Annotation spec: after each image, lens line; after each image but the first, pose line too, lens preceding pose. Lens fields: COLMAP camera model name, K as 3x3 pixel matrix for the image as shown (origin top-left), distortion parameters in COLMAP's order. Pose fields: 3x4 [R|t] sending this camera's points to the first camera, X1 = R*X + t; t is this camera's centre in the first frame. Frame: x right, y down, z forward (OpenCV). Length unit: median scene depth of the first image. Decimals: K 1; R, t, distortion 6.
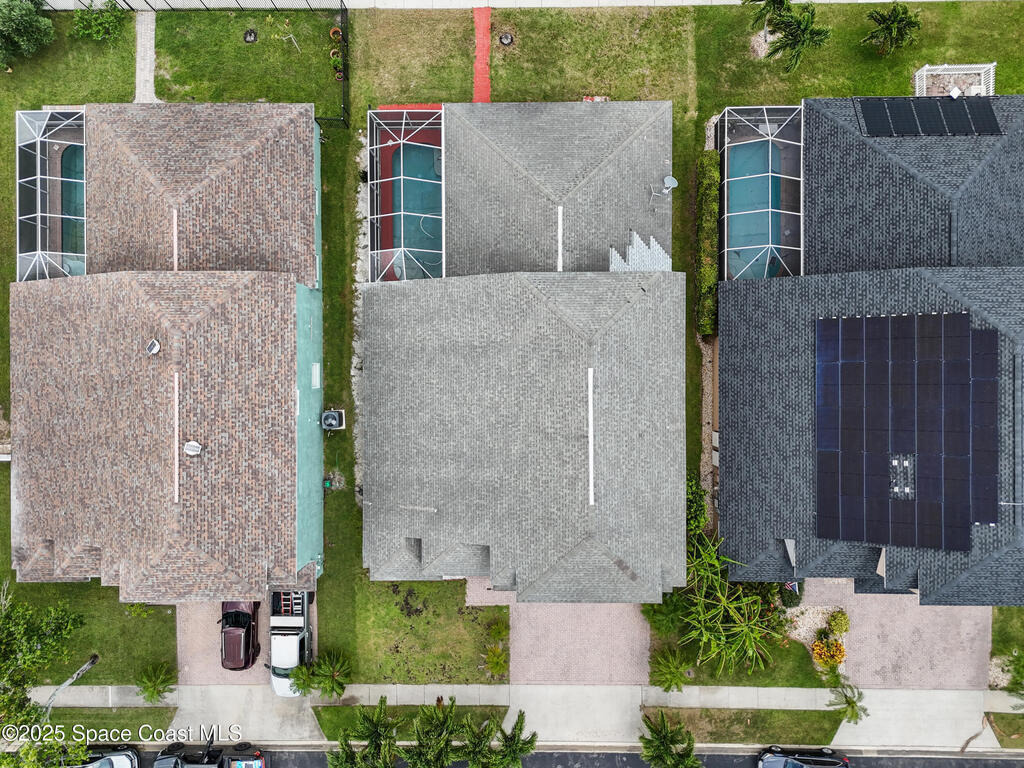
lens RADIAL K [[758.6, 0, 512.0], [0, 758.6, 384.0], [0, 0, 1]] dist [0.036317, -0.007906]
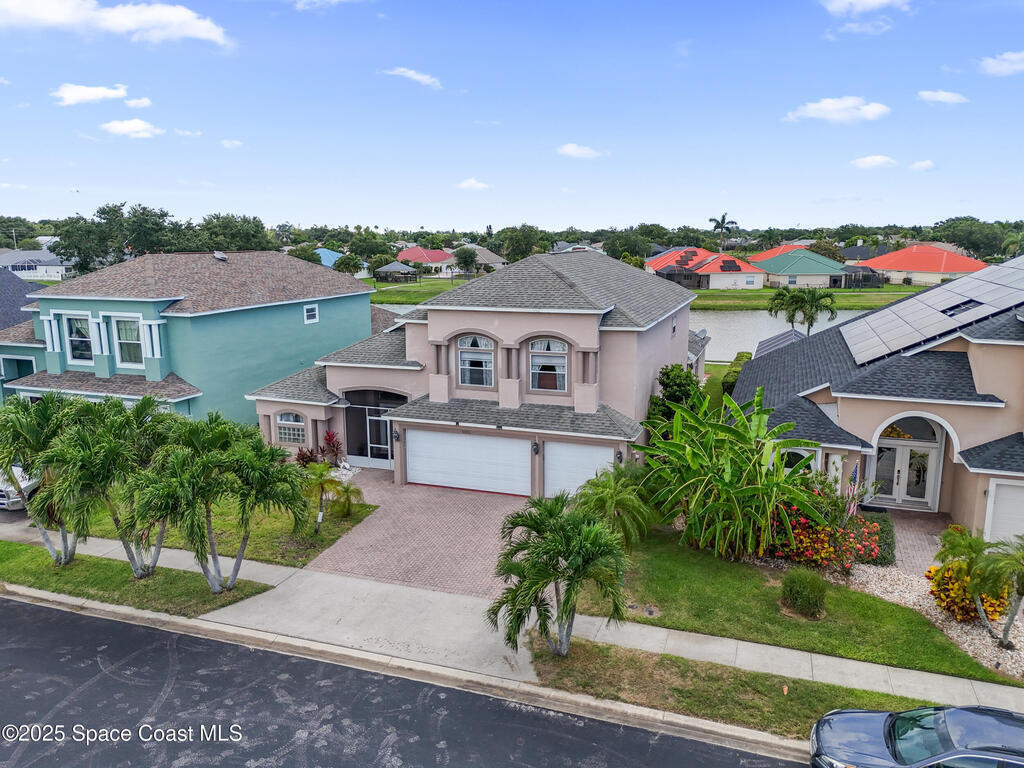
lens RADIAL K [[758.6, 0, 512.0], [0, 758.6, 384.0], [0, 0, 1]] dist [0.036317, -0.007906]
pose [[0.939608, 0.077033, -0.333471, 0.296109], [-0.342083, 0.180753, -0.922121, 0.805022], [-0.010758, 0.980507, 0.196188, 0.779473]]
